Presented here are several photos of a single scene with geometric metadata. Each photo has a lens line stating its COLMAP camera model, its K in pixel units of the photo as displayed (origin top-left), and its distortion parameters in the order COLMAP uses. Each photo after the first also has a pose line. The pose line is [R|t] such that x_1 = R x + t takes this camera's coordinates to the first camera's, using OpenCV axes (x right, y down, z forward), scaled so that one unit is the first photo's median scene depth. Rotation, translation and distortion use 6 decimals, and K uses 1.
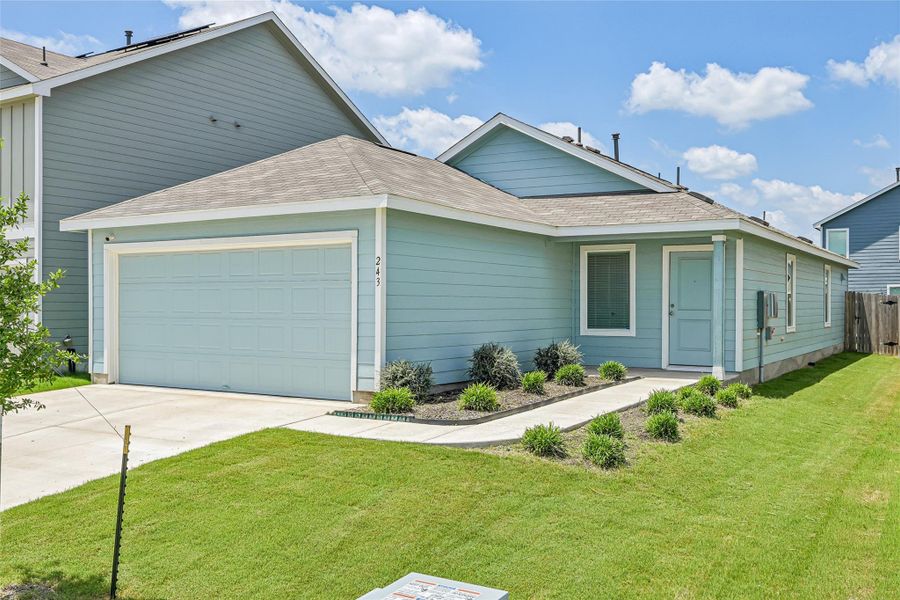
lens RADIAL K [[845.0, 0, 450.2], [0, 845.0, 300.9], [0, 0, 1]] dist [0.019096, 0.000000]
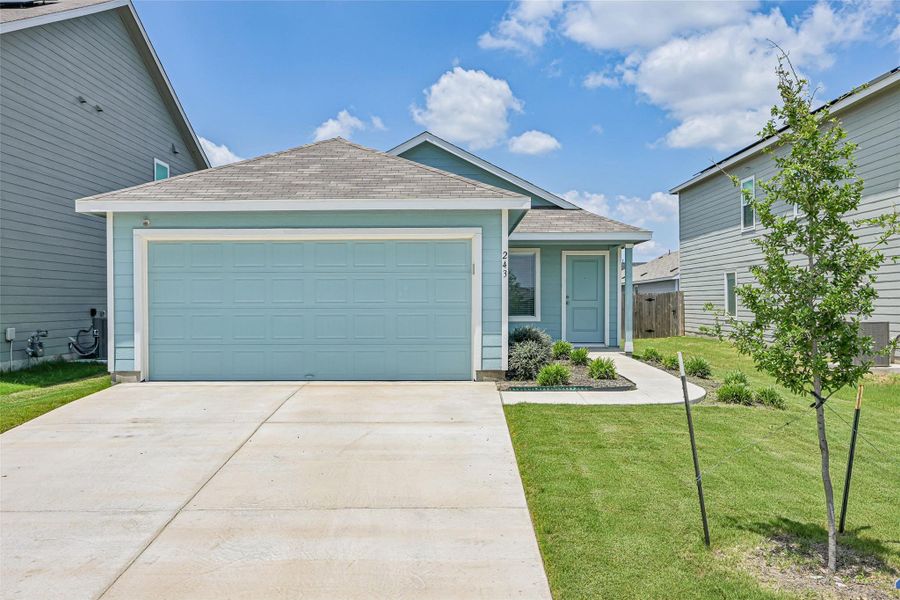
lens RADIAL K [[729.7, 0, 449.0], [0, 729.7, 301.1], [0, 0, 1]] dist [-0.002299, 0.002820]
pose [[0.858207, -0.003653, 0.513292, -0.518020], [0.002647, 0.999993, 0.002691, 0.009270], [-0.513298, -0.000951, 0.858210, 0.149722]]
